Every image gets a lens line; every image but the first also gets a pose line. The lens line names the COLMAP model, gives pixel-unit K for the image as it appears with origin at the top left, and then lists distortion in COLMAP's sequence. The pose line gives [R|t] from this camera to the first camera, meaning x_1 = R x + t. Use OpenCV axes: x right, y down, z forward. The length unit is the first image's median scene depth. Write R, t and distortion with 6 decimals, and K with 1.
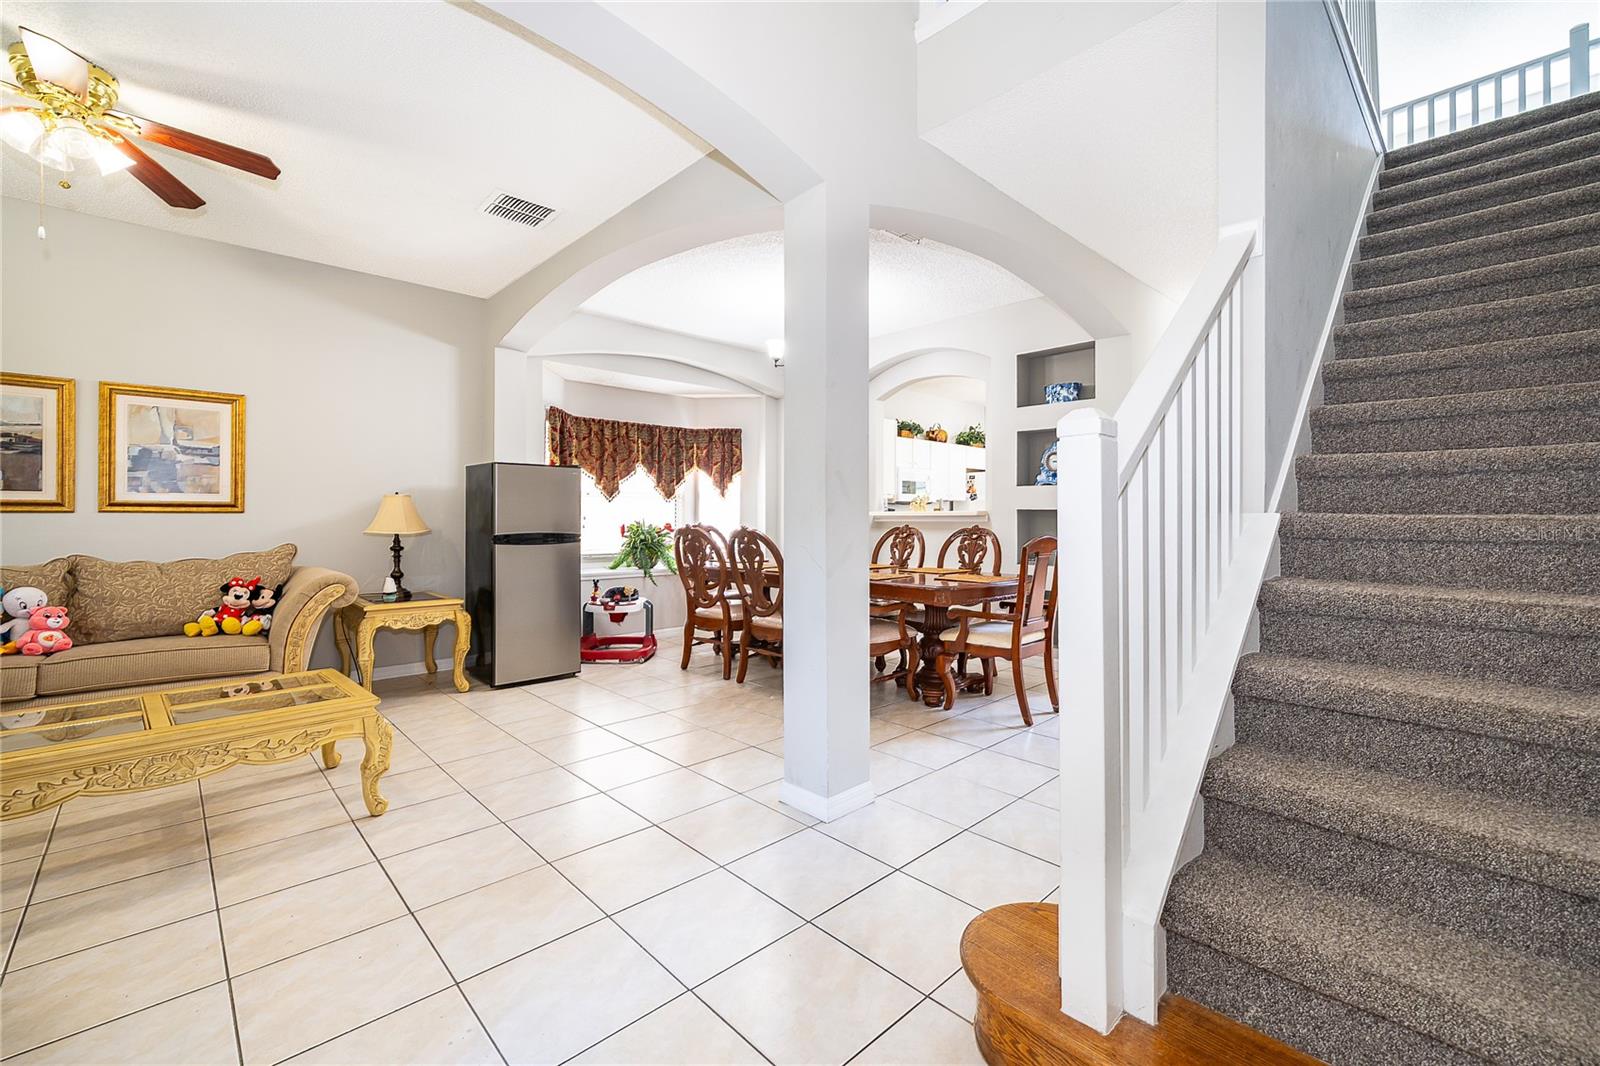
lens RADIAL K [[668.9, 0, 799.8], [0, 668.9, 515.7], [0, 0, 1]] dist [0.000157, -0.000007]
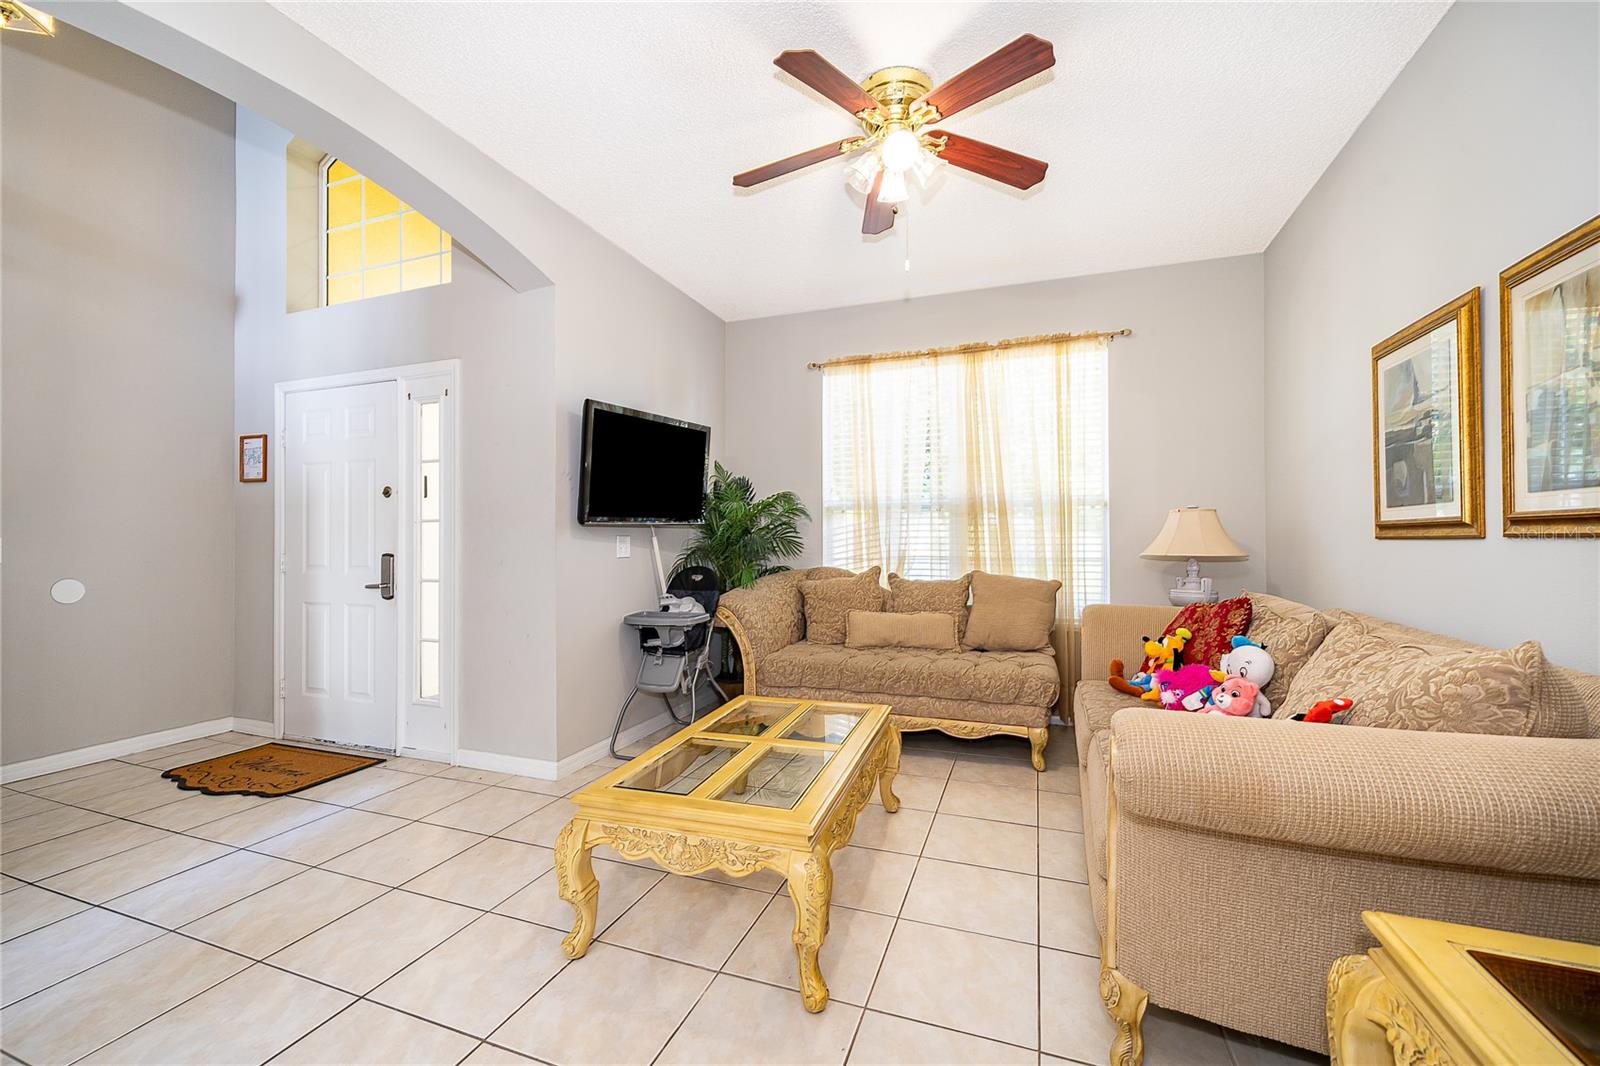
lens RADIAL K [[644.6, 0, 799.7], [0, 644.6, 536.6], [0, 0, 1]] dist [-0.001802, -0.000203]
pose [[-0.898129, -0.001262, -0.439730, -0.343841], [0.003355, 0.999947, -0.009722, -0.002587], [0.439720, -0.010207, -0.898077, 1.109980]]
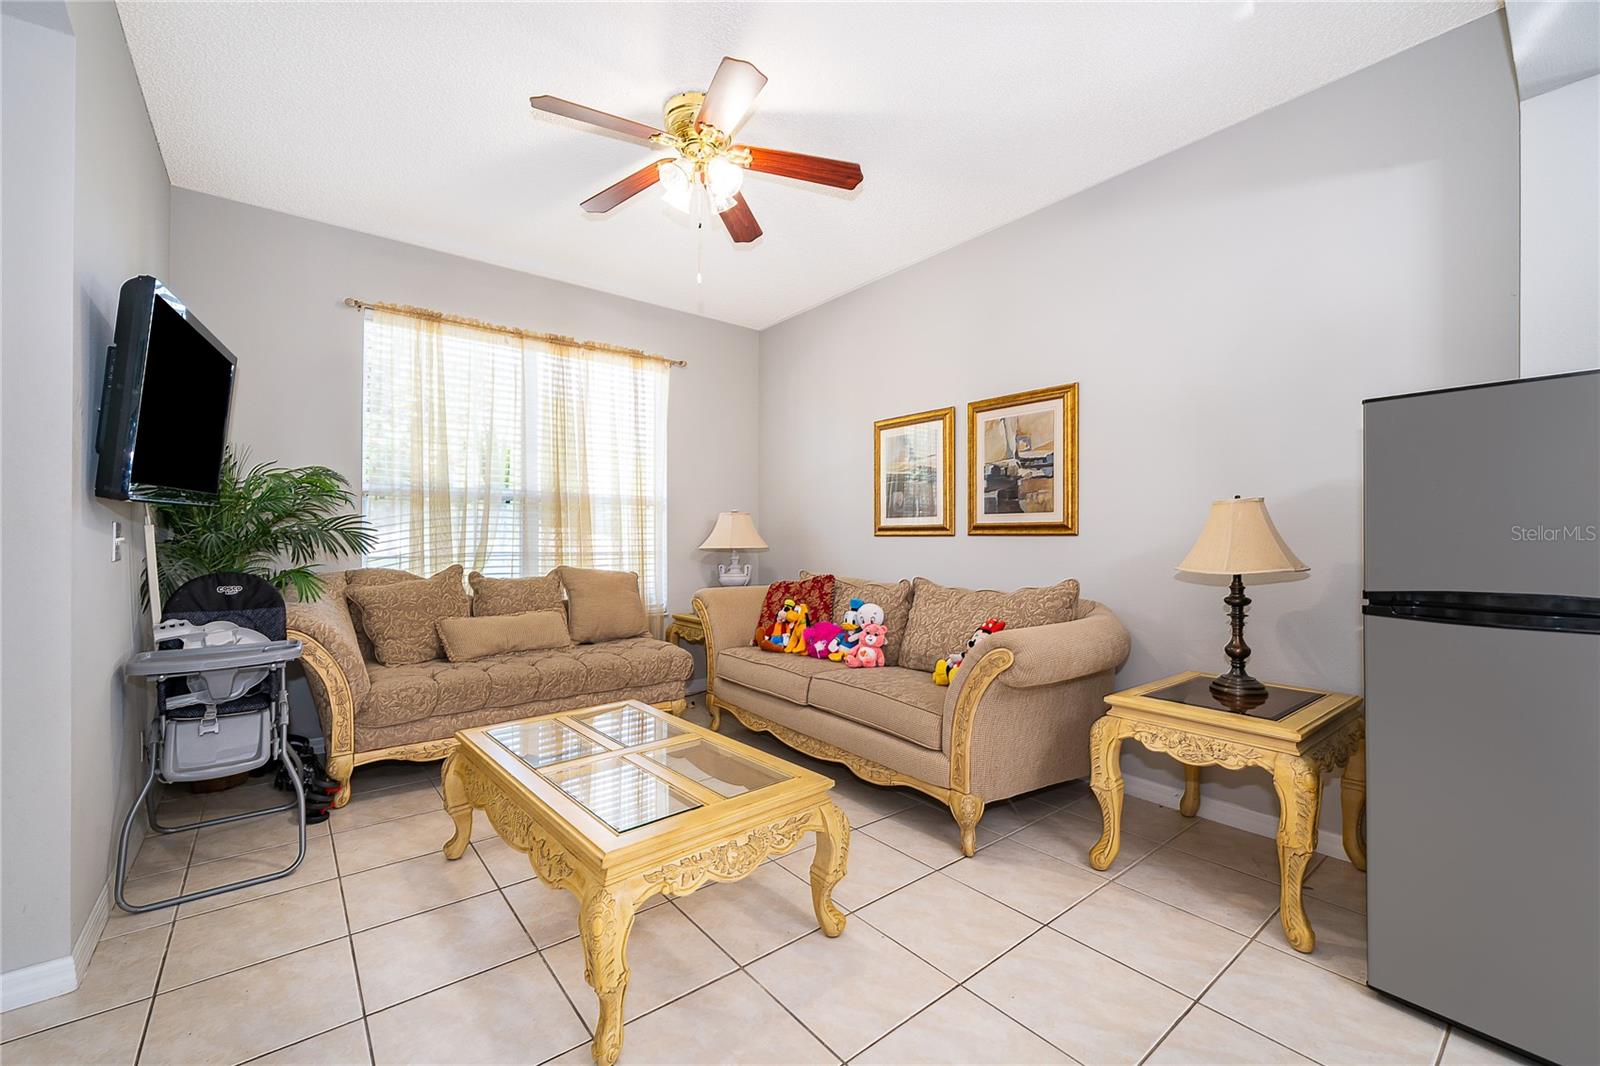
lens RADIAL K [[654.9, 0, 794.8], [0, 654.9, 532.2], [0, 0, 1]] dist [-0.000410, 0.000009]
pose [[-0.091143, -0.009383, -0.995794, -0.054187], [-0.000512, 0.999956, -0.009375, -0.000895], [0.995838, -0.000344, -0.091144, 0.772355]]
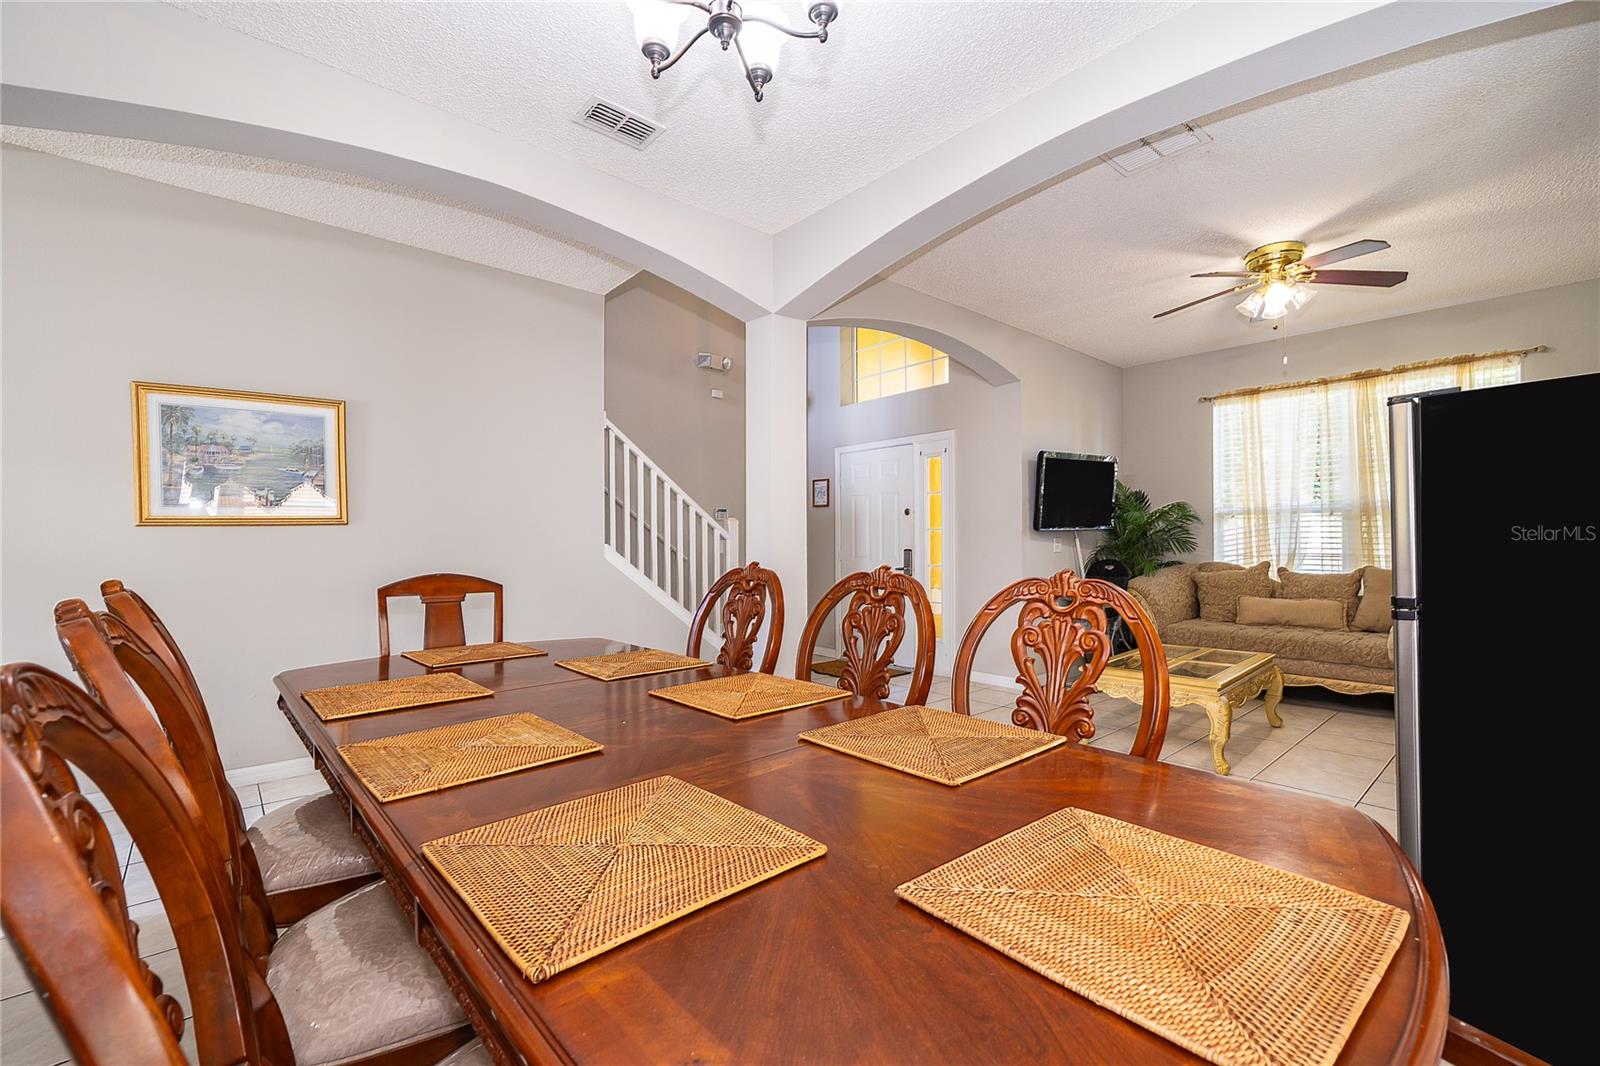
lens RADIAL K [[678.7, 0, 799.3], [0, 678.7, 540.9], [0, 0, 1]] dist [-0.000312, -0.000093]
pose [[-0.999221, 0.003963, 0.039264, -0.042310], [0.003740, 0.999976, -0.005762, -0.000665], [-0.039286, -0.005610, -0.999212, 1.609514]]
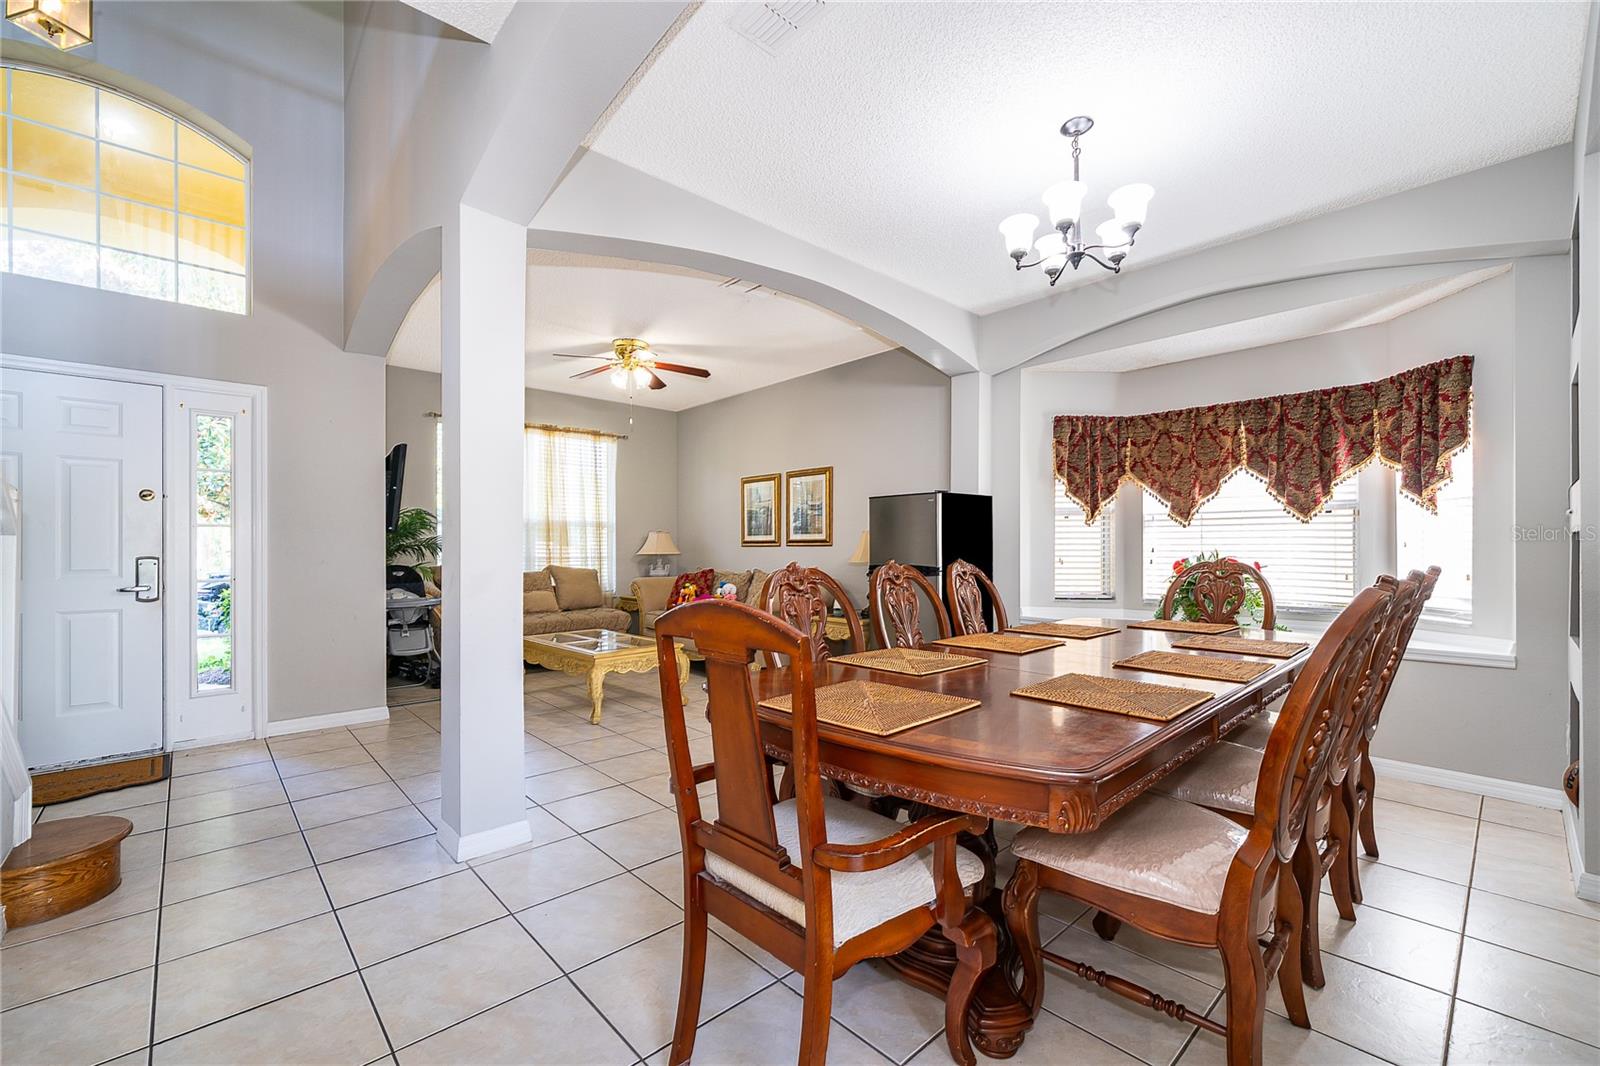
lens RADIAL K [[672.2, 0, 799.3], [0, 672.2, 549.1], [0, 0, 1]] dist [0.000511, 0.000004]
pose [[-0.018763, 0.000078, -0.999824, 0.680411], [0.002099, 0.999998, 0.000039, 0.002513], [0.999822, -0.002098, -0.018763, 0.989537]]
